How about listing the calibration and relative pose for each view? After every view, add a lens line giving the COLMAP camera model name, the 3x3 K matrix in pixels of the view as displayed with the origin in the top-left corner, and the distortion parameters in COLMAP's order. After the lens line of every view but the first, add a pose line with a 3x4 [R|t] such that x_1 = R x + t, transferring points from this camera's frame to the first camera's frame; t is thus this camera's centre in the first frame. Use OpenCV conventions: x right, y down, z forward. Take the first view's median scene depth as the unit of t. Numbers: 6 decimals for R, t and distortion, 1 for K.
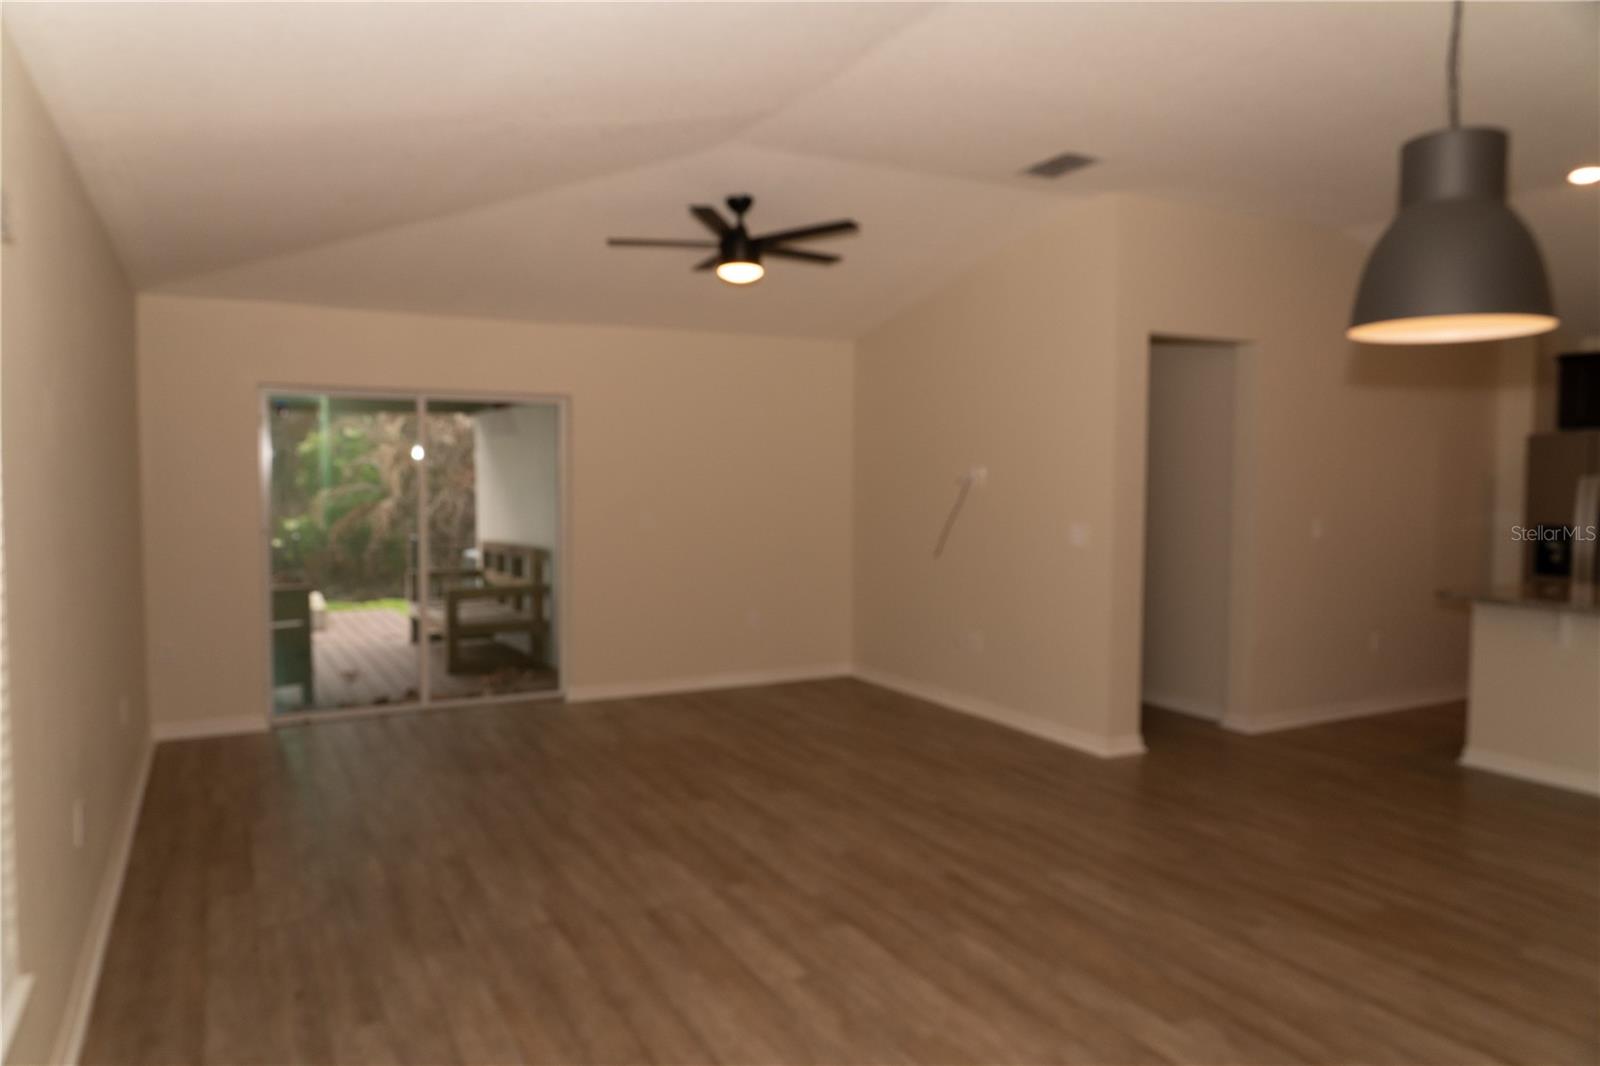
lens RADIAL K [[1085.9, 0, 795.7], [0, 1085.9, 532.2], [0, 0, 1]] dist [-0.025531, 0.014162]
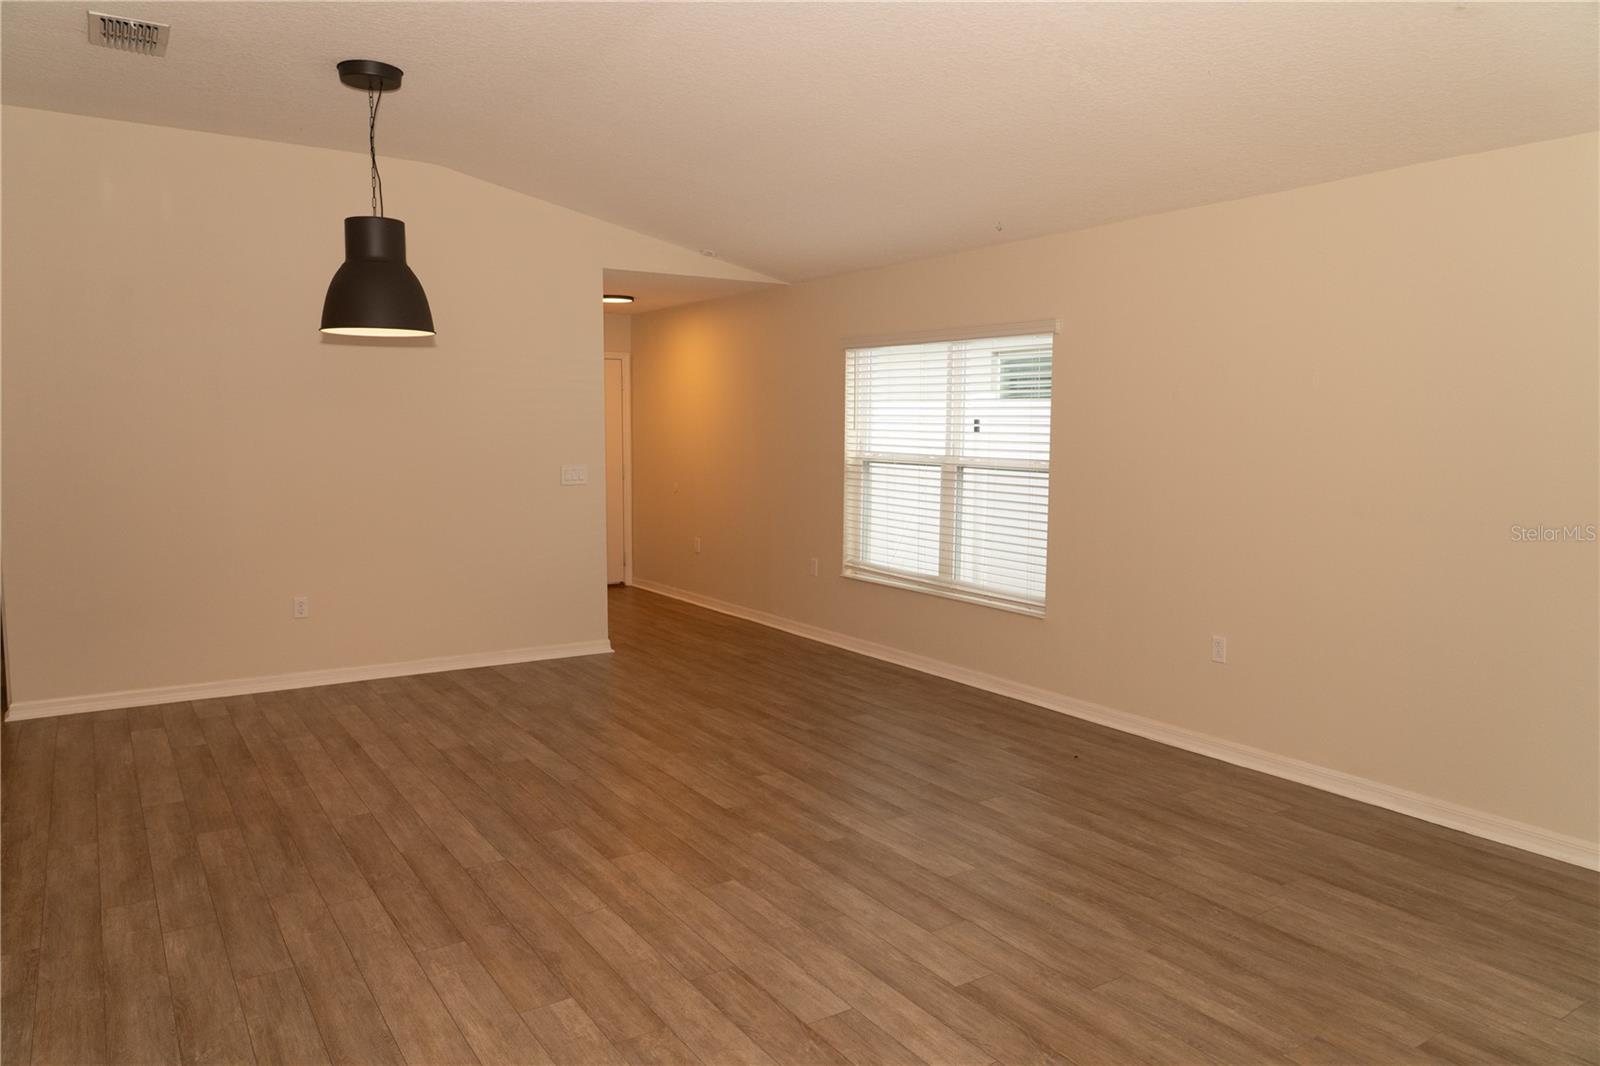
lens RADIAL K [[1085.9, 0, 811.2], [0, 1085.9, 523.4], [0, 0, 1]] dist [-0.025531, 0.014162]
pose [[-0.994438, -0.003364, -0.105272, 0.078438], [-0.018080, 0.990107, 0.139146, -0.103868], [0.103763, 0.140275, -0.984660, 2.077135]]
